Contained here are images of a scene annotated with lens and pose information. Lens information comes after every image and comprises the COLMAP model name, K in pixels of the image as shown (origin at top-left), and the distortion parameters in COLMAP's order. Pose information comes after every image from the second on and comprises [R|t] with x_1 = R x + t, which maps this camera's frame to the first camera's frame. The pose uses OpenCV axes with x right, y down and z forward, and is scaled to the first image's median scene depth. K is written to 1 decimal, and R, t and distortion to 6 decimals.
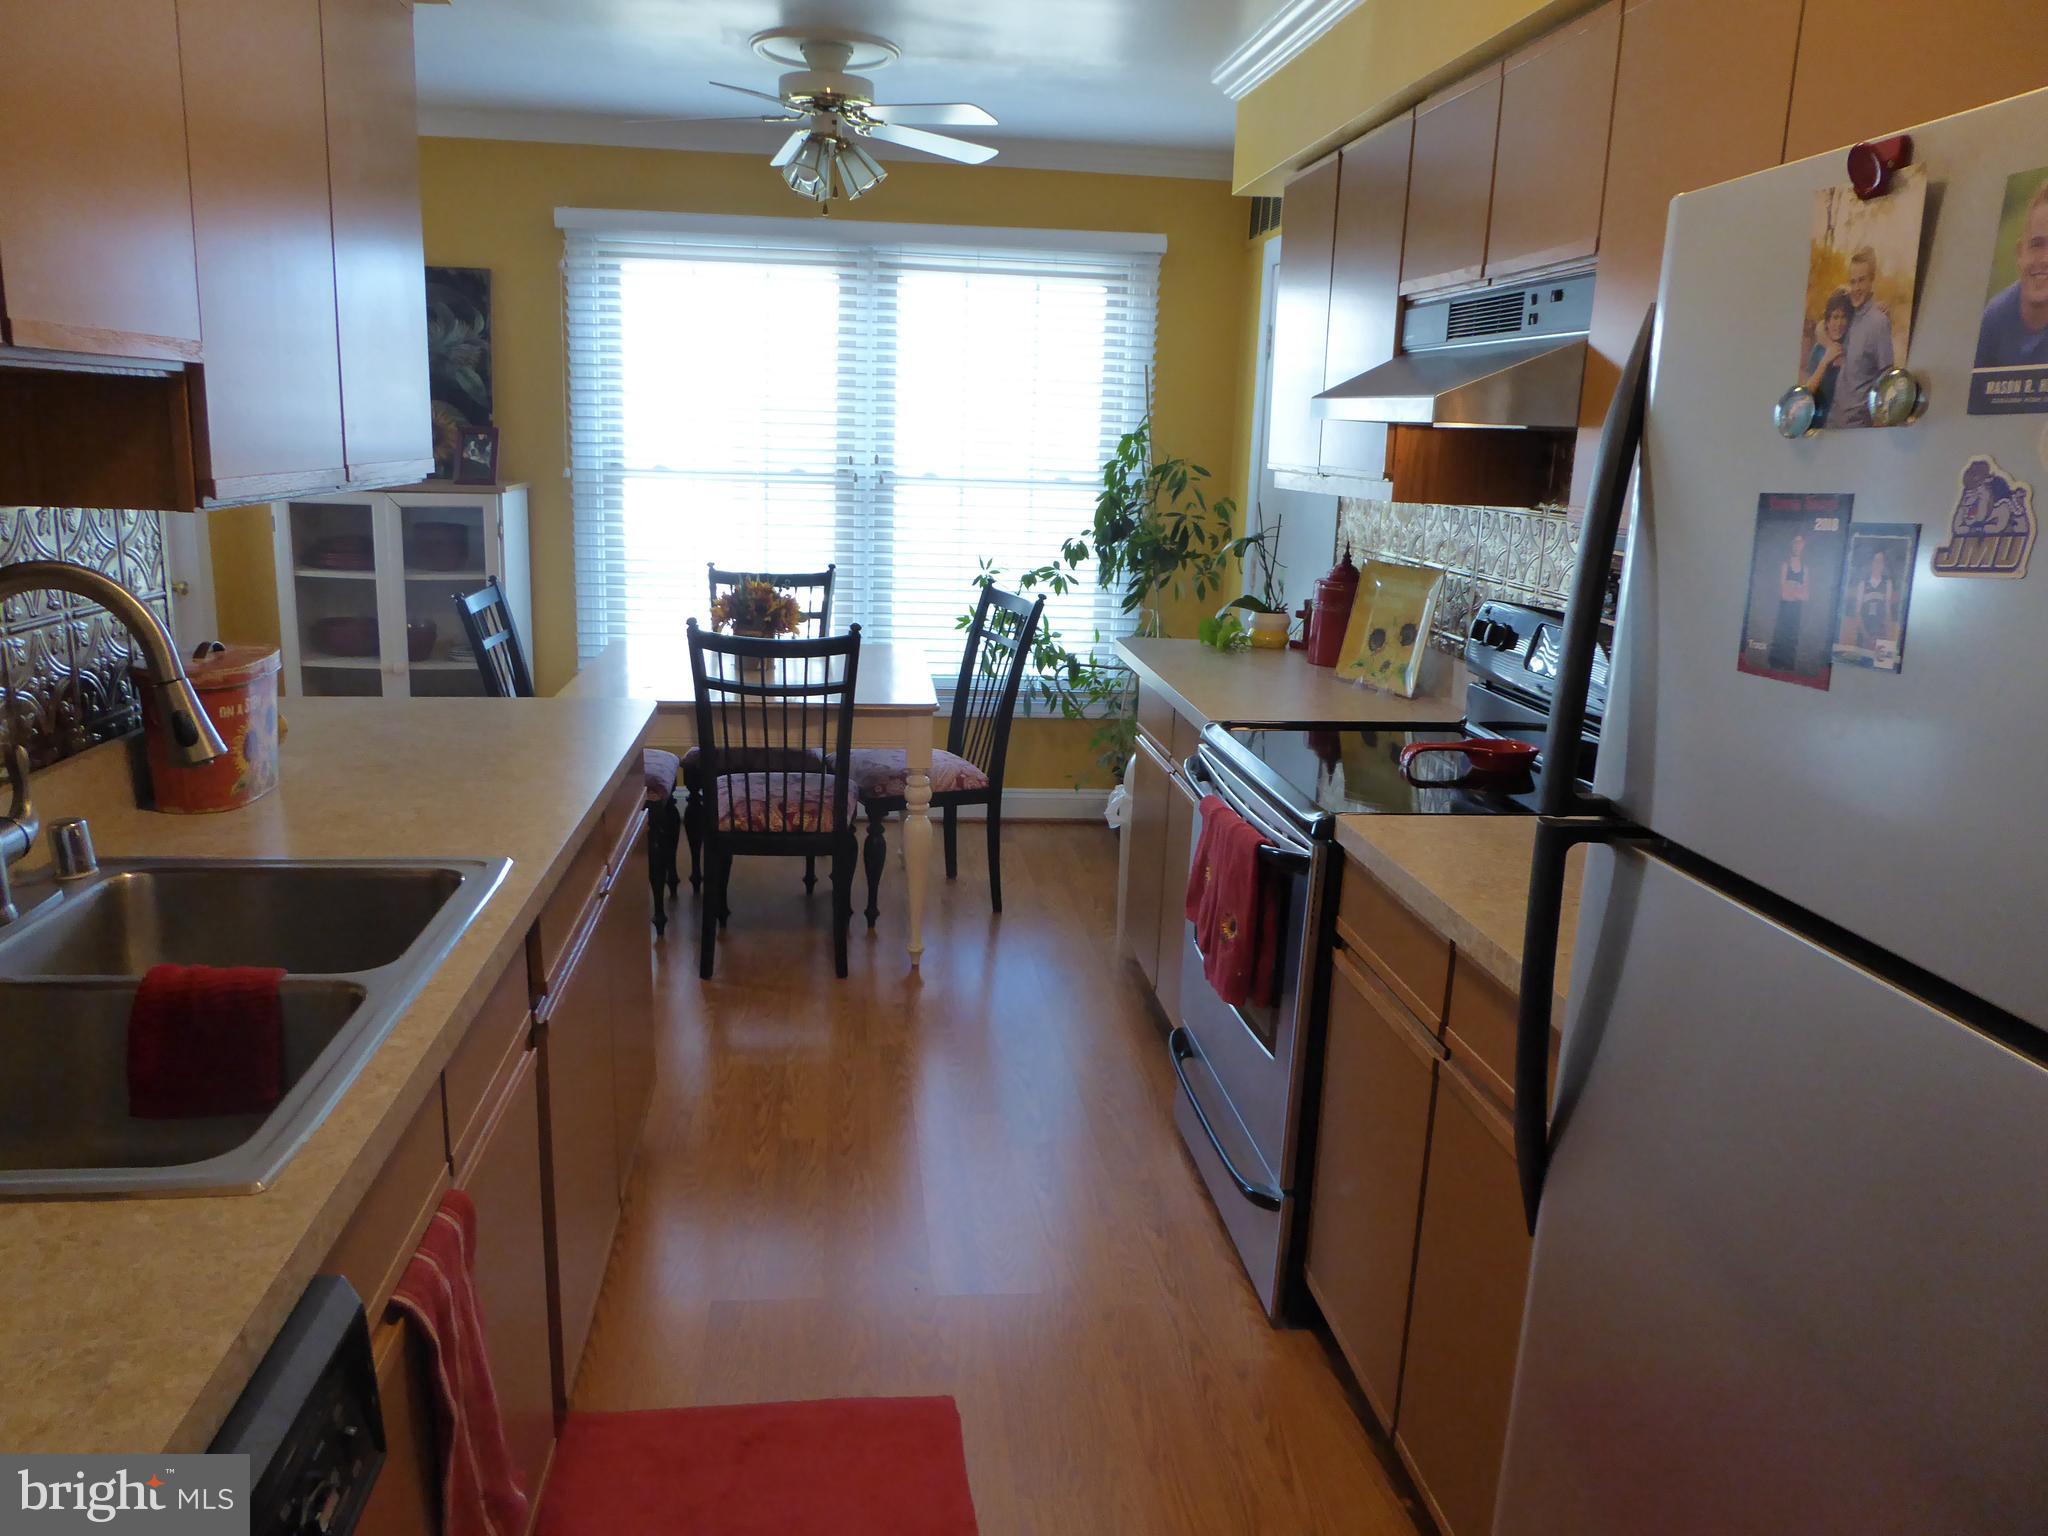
lens RADIAL K [[1470.7, 0, 1020.9], [0, 1470.7, 765.9], [0, 0, 1]] dist [-0.006219, 0.000835]
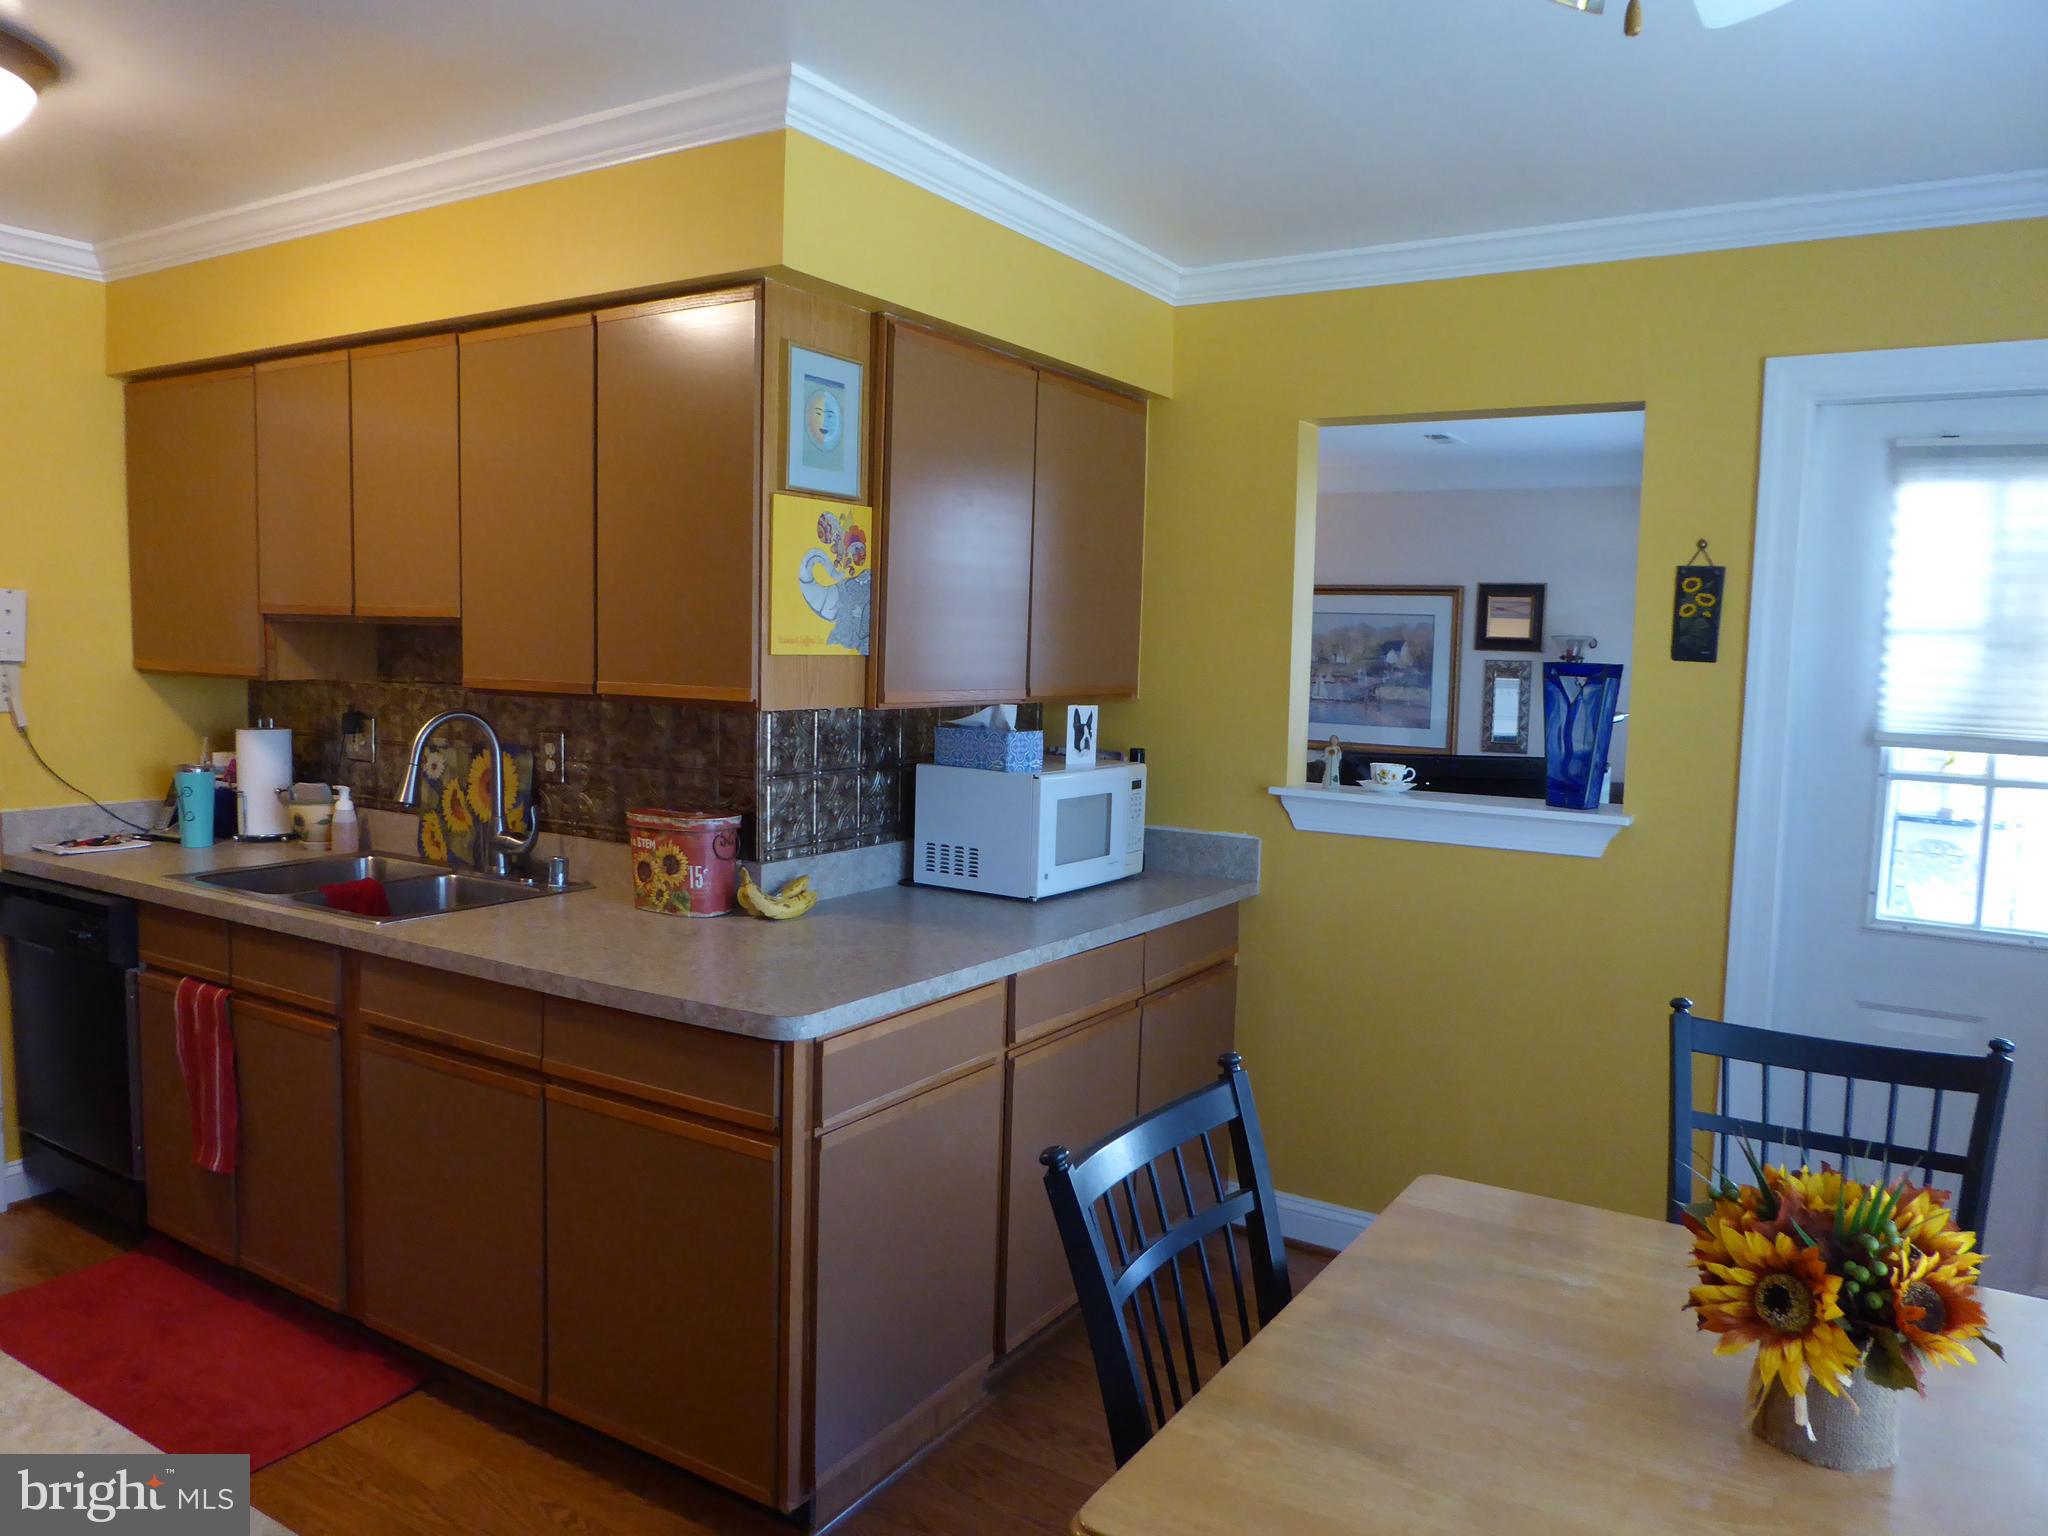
lens RADIAL K [[1470.7, 0, 1021.0], [0, 1470.7, 765.7], [0, 0, 1]] dist [-0.006219, 0.000835]
pose [[0.781387, 0.035382, -0.623043, -0.090123], [-0.134912, 0.984359, -0.113299, -0.128943], [0.609289, 0.172586, 0.773938, 0.510701]]
